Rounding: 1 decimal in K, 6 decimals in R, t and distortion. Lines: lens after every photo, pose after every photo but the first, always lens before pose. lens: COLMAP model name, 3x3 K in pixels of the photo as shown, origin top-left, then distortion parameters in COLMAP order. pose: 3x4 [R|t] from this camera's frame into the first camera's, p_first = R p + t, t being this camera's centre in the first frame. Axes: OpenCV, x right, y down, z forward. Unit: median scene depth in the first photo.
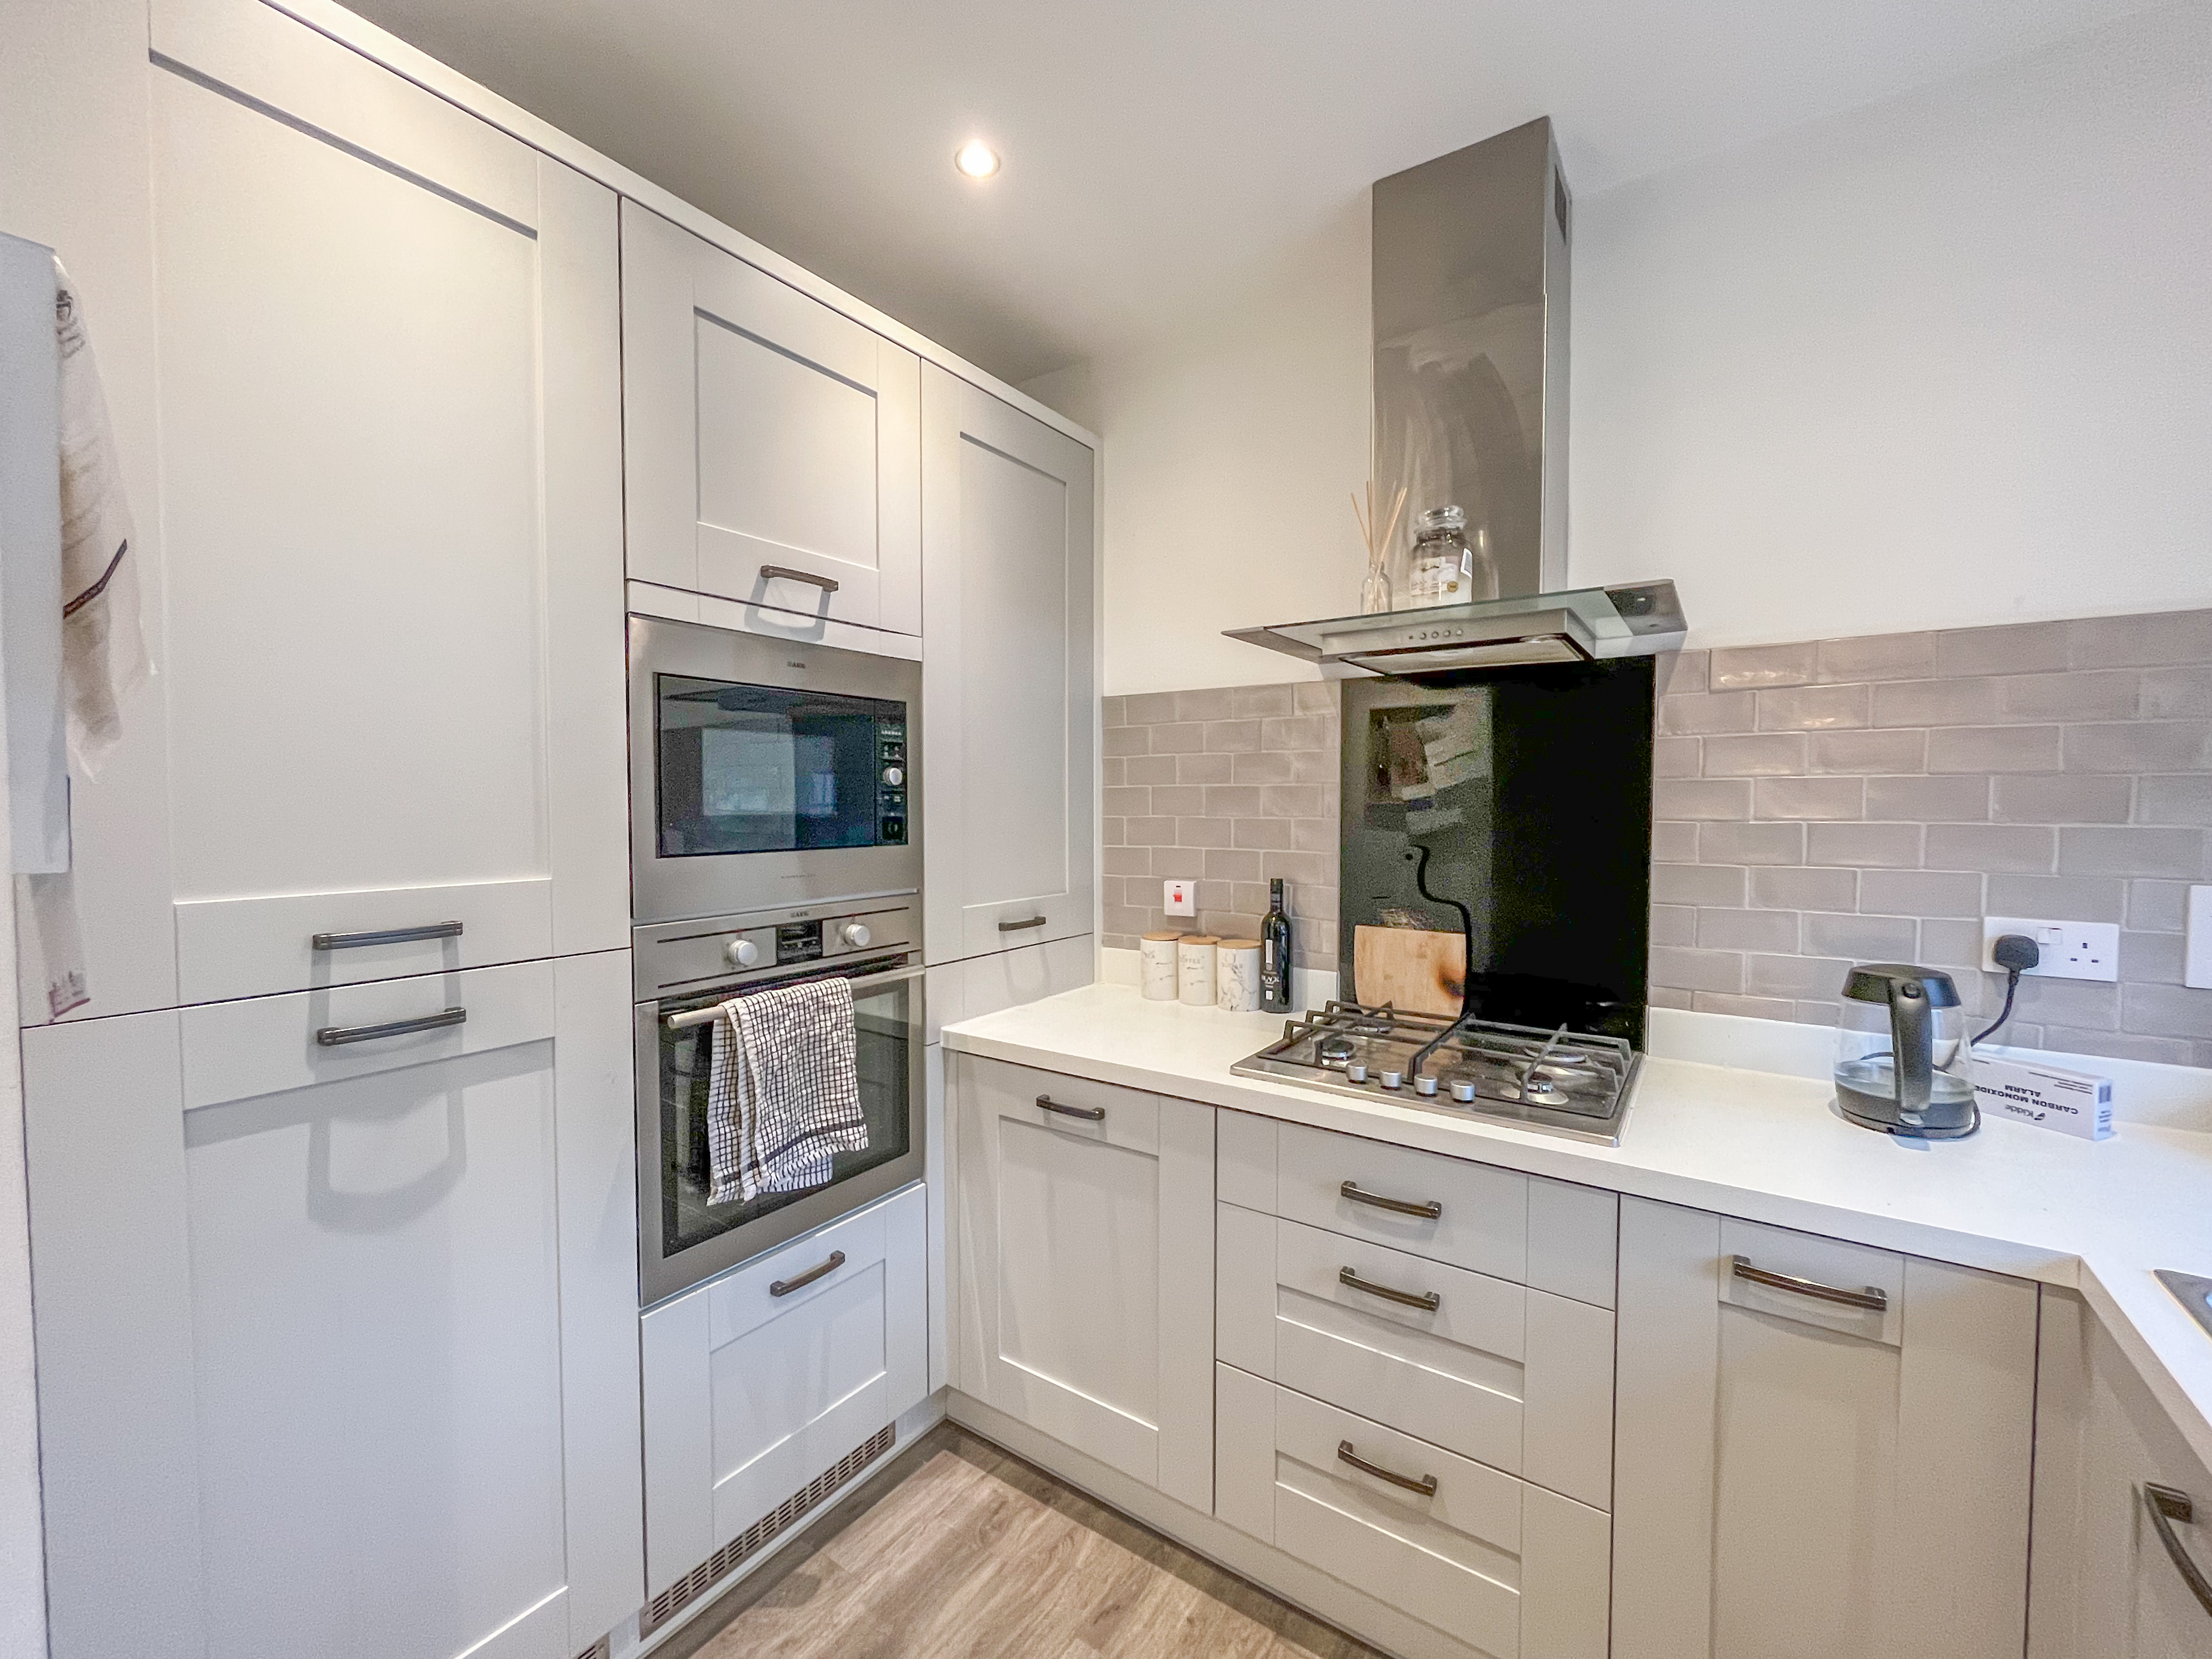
lens RADIAL K [[927.3, 0, 1092.3], [0, 927.3, 828.8], [0, 0, 1]] dist [0.001576, -0.000591]
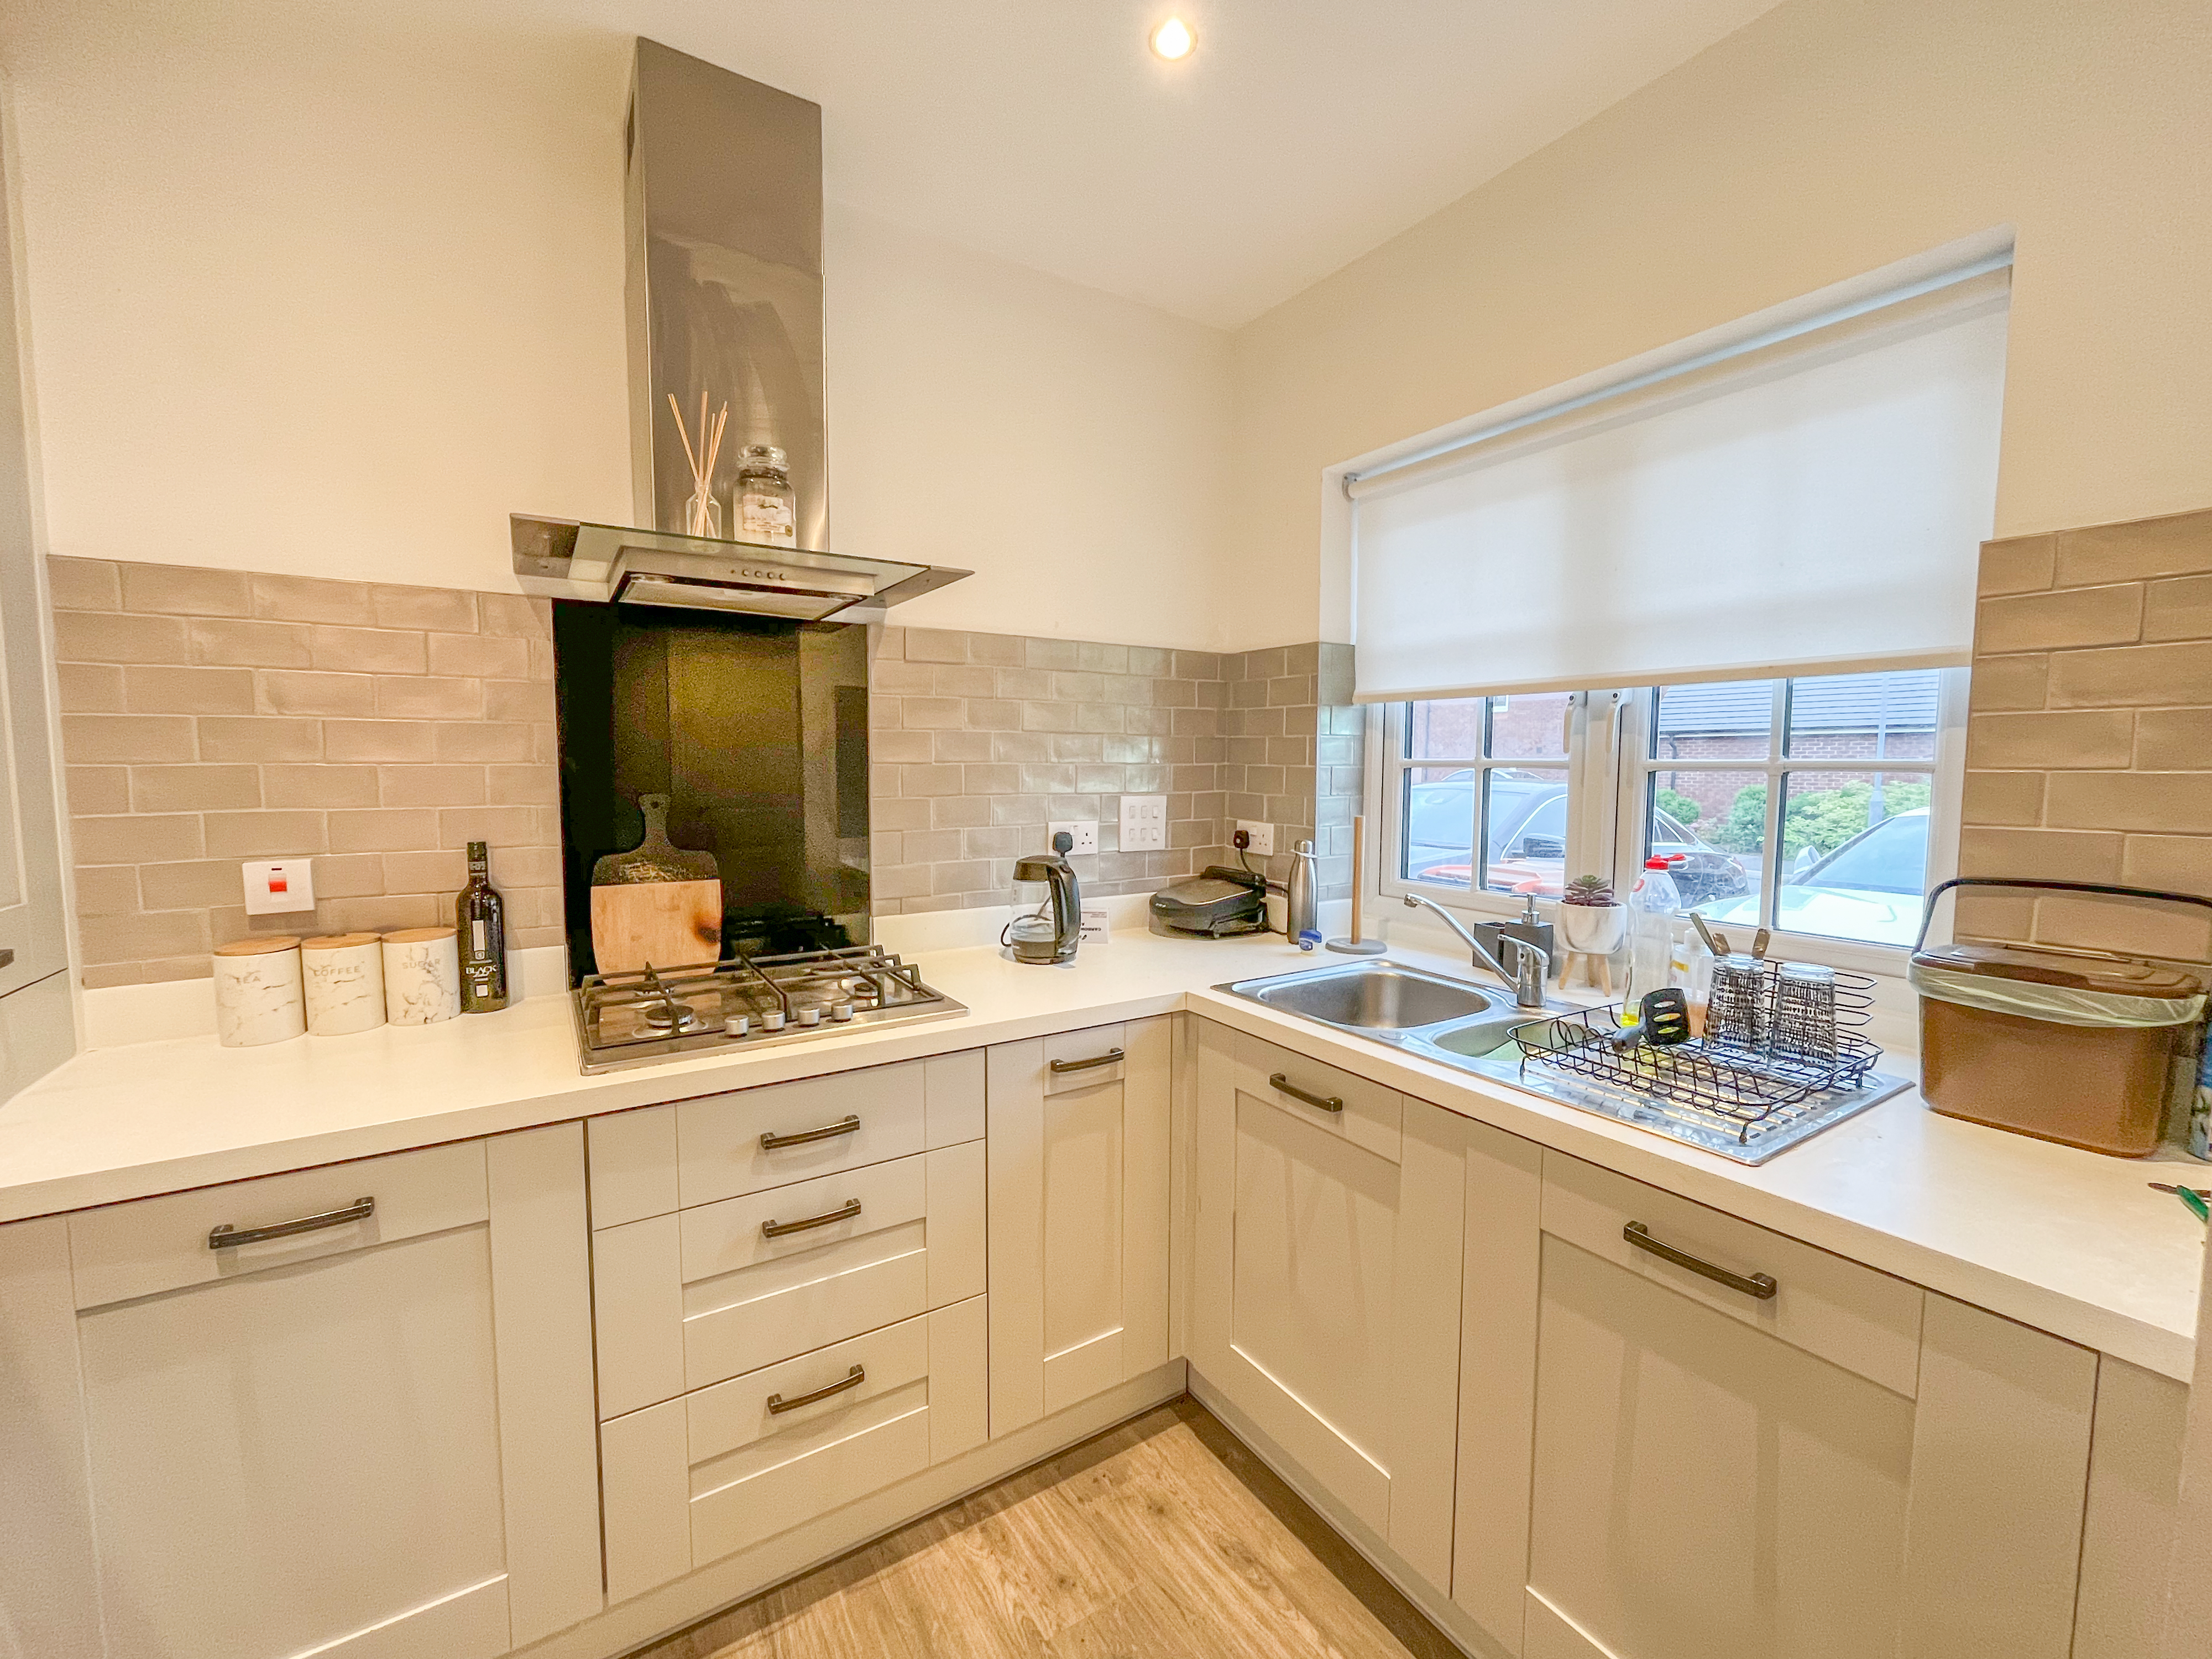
lens RADIAL K [[902.3, 0, 1113.8], [0, 902.3, 833.3], [0, 0, 1]] dist [0.001543, 0.000127]
pose [[0.376932, -0.069717, 0.923613, -0.350544], [0.027404, 0.997566, 0.064116, 0.014415], [-0.925836, 0.001143, 0.377925, 0.250495]]
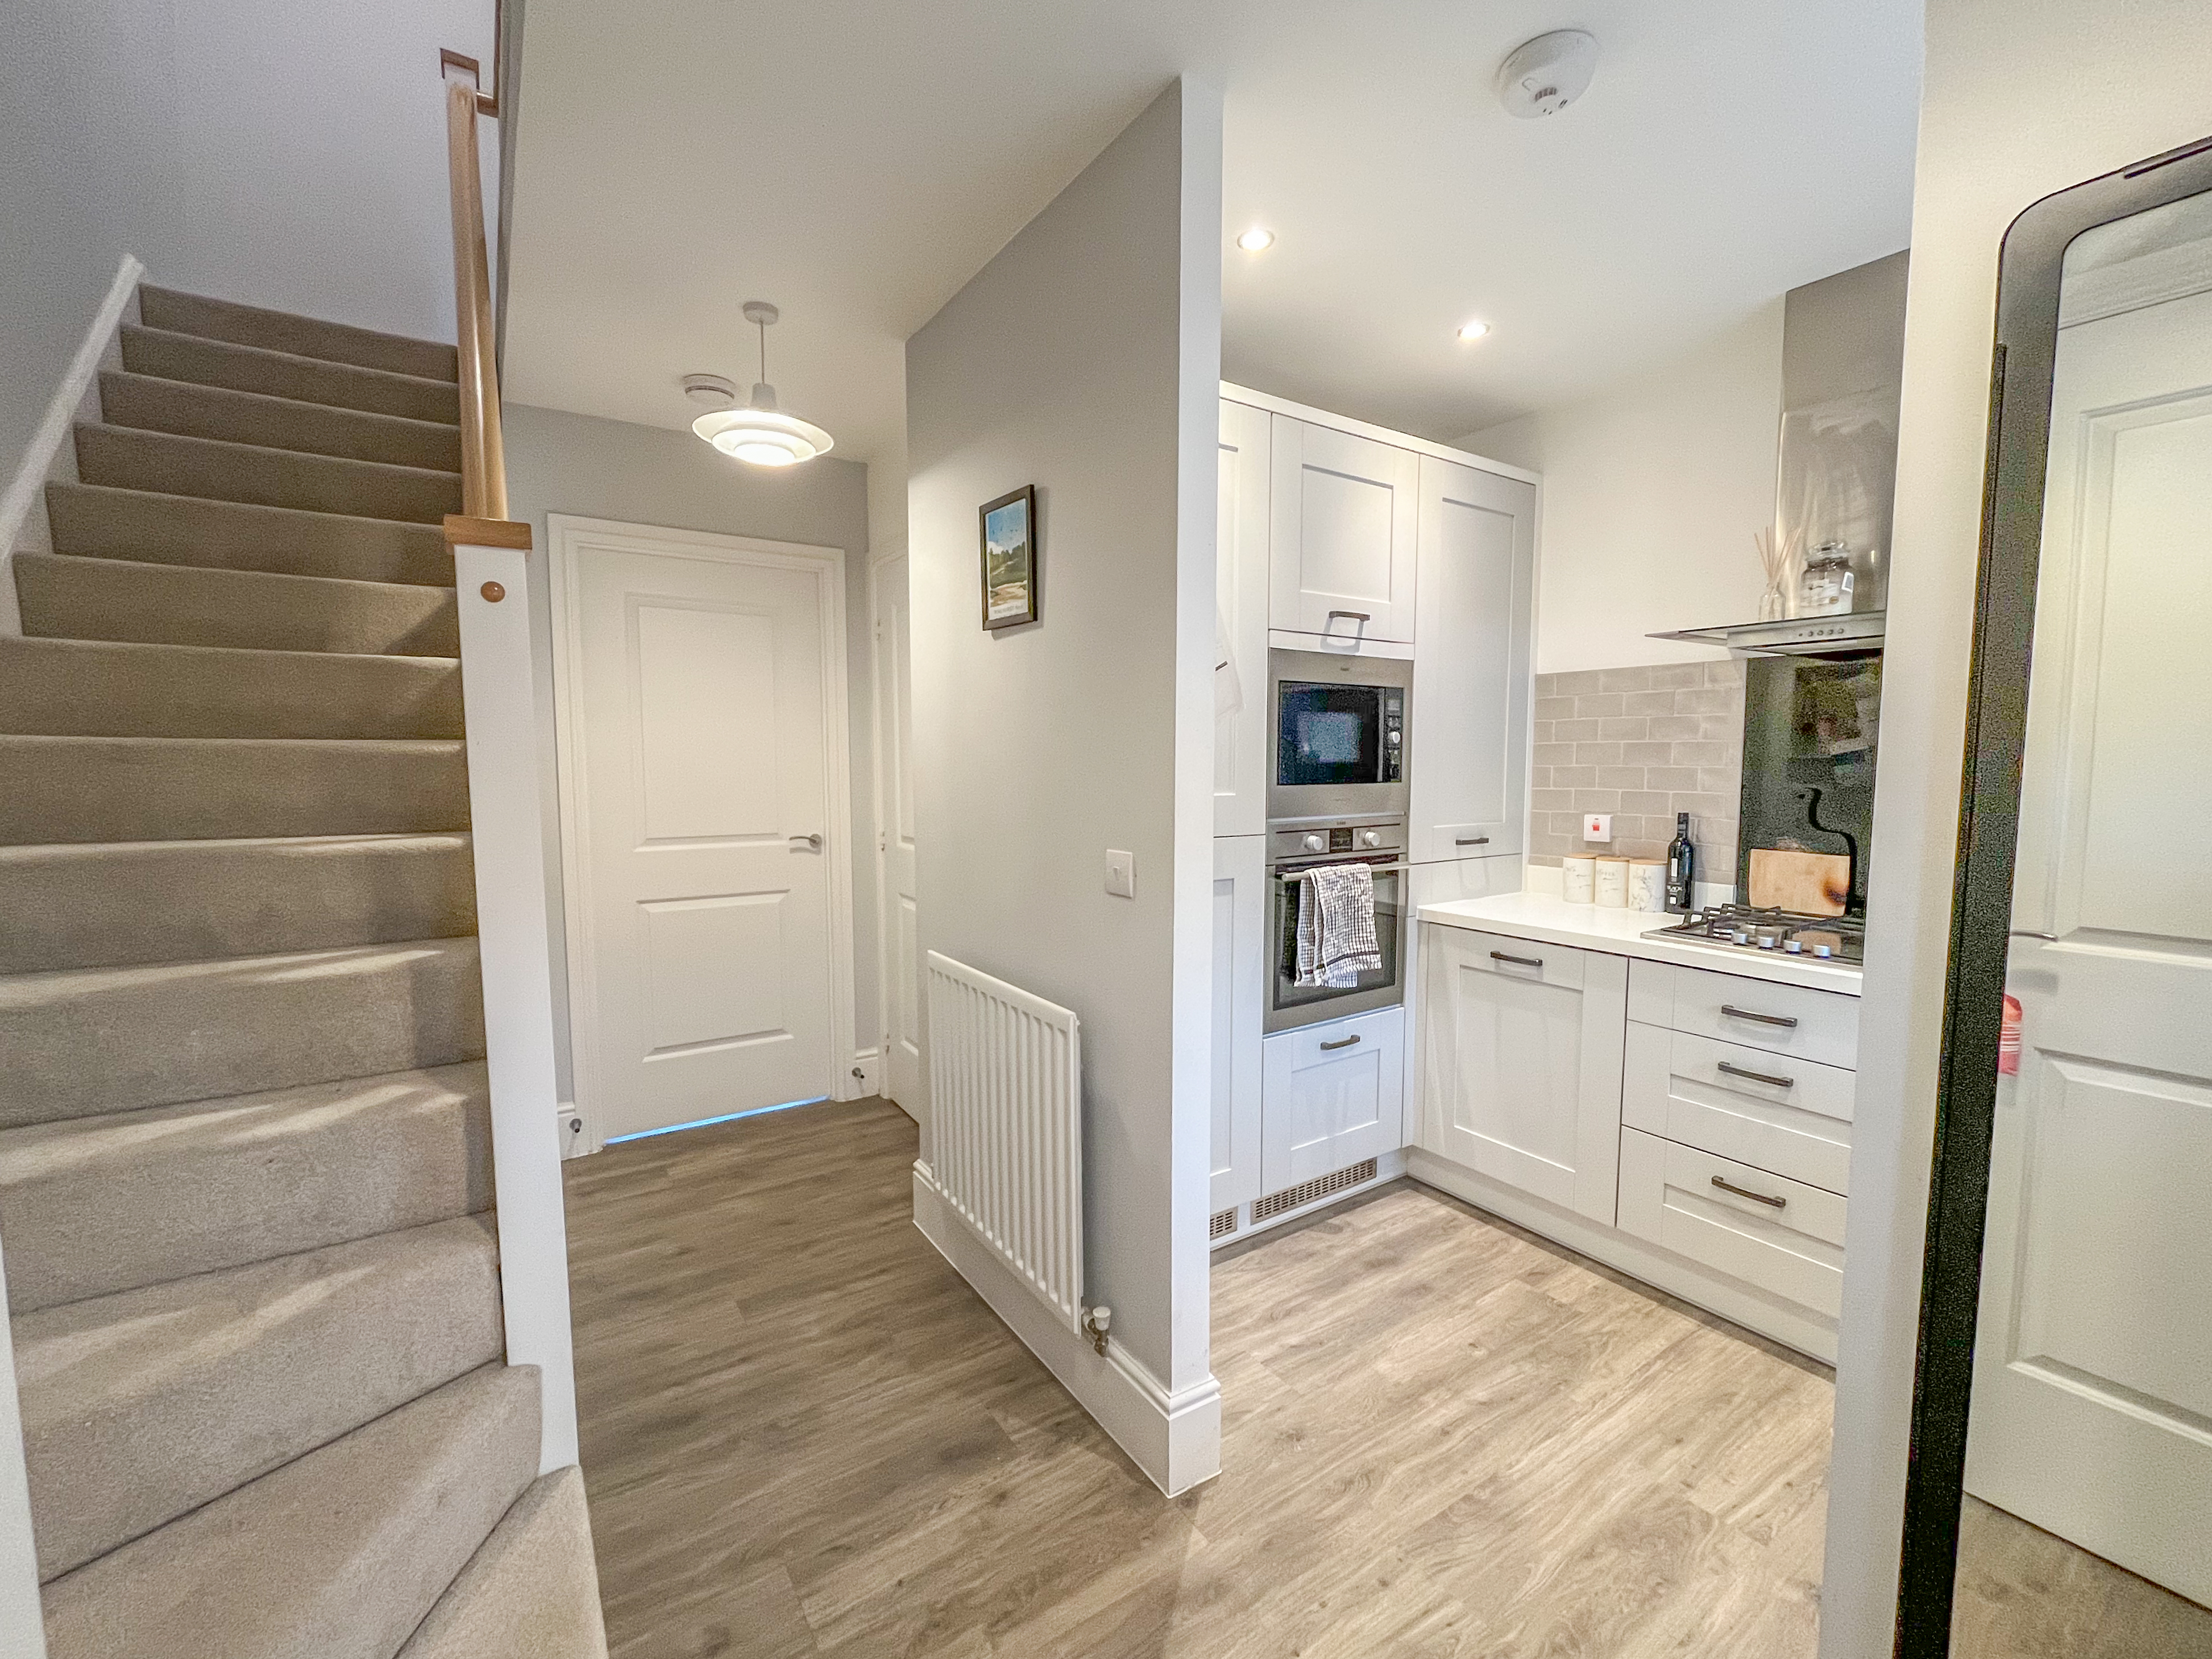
lens RADIAL K [[941.8, 0, 1089.4], [0, 941.8, 832.6], [0, 0, 1]] dist [-0.001205, -0.000383]
pose [[0.931101, 0.028428, -0.363652, -0.114912], [-0.010842, 0.998675, 0.050312, 0.027711], [0.364601, -0.042903, 0.930175, -0.639140]]
